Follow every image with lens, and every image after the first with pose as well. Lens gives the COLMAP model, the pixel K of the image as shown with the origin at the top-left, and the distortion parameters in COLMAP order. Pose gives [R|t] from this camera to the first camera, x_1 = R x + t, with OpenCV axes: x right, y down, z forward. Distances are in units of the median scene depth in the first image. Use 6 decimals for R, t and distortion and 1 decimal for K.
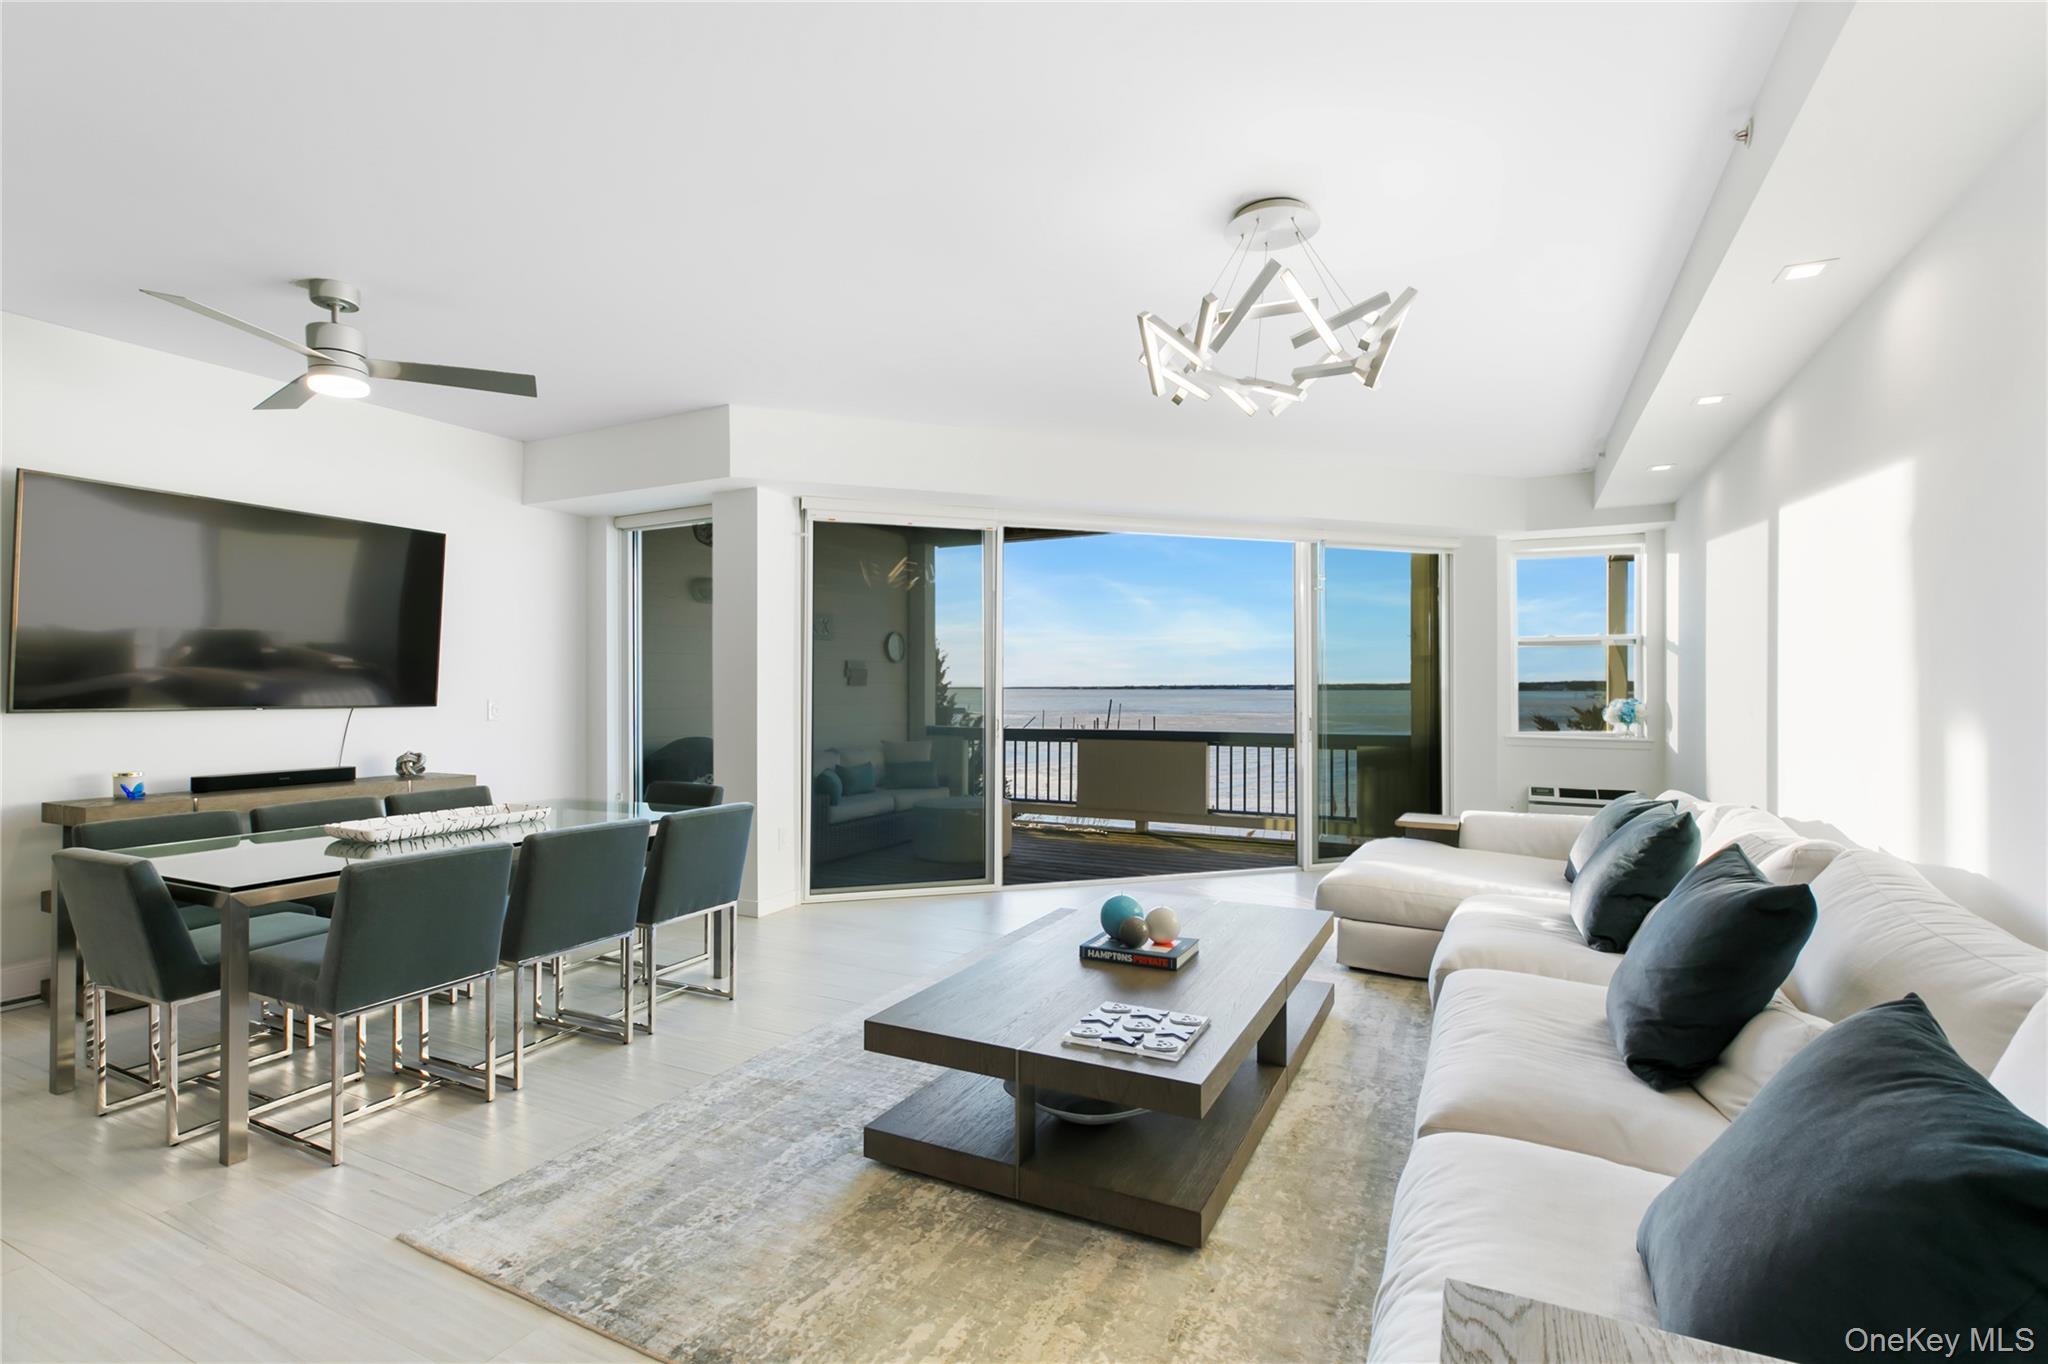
lens RADIAL K [[928.7, 0, 1024.0], [0, 928.7, 682.0], [0, 0, 1]] dist [-0.000534, -0.000134]
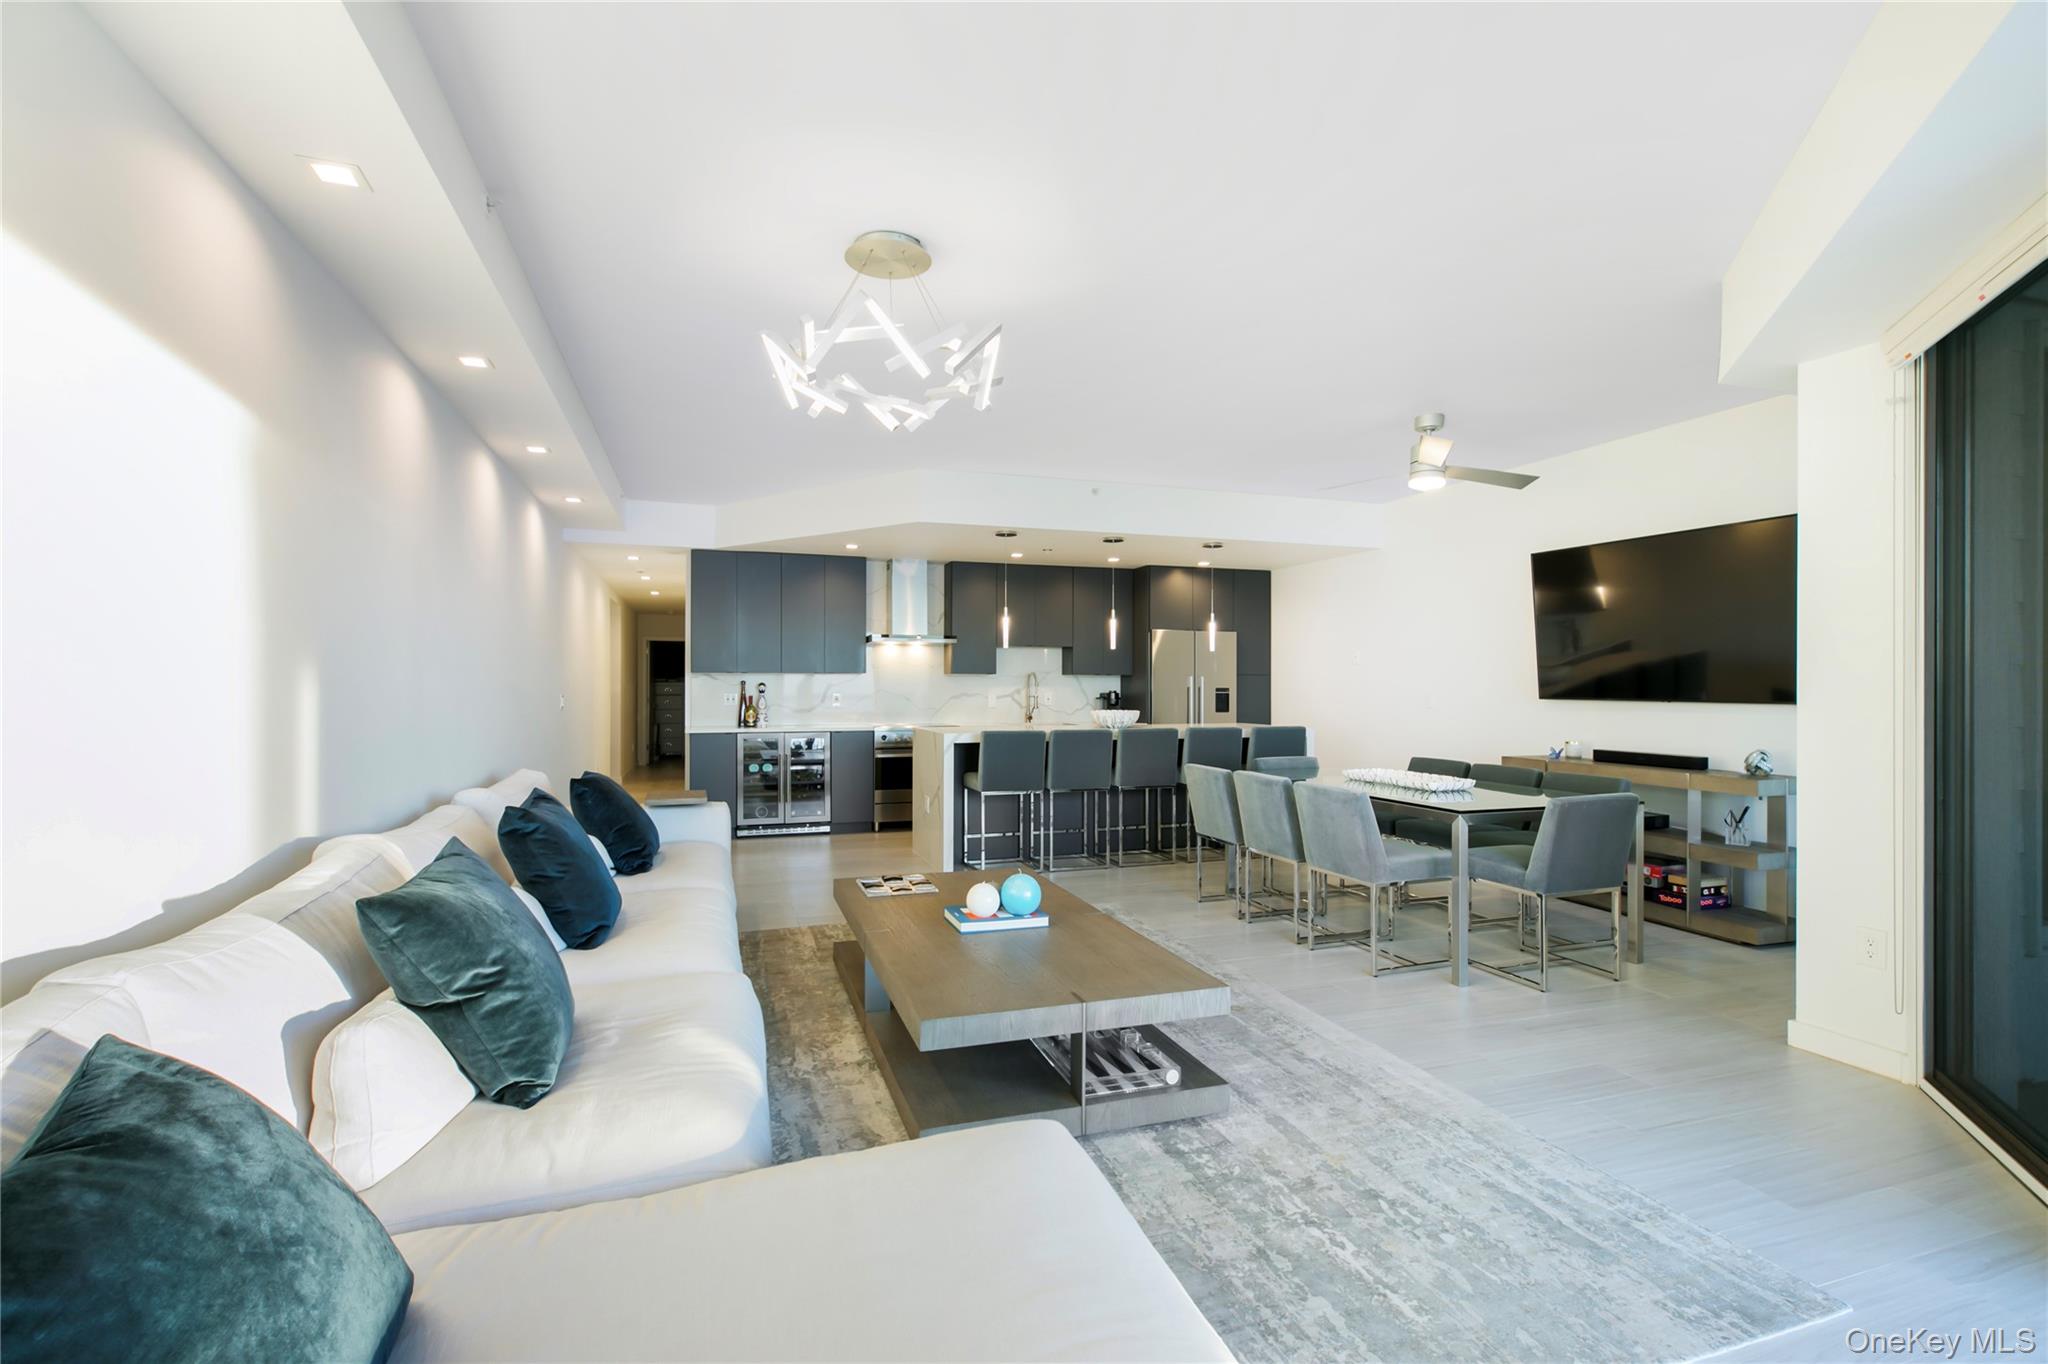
lens RADIAL K [[928.7, 0, 1024.0], [0, 928.7, 682.0], [0, 0, 1]] dist [-0.000534, -0.000134]
pose [[-0.695821, -0.005243, -0.718196, 0.771292], [0.003119, 0.999942, -0.010321, 0.016151], [0.718208, -0.009422, -0.695765, 1.542242]]
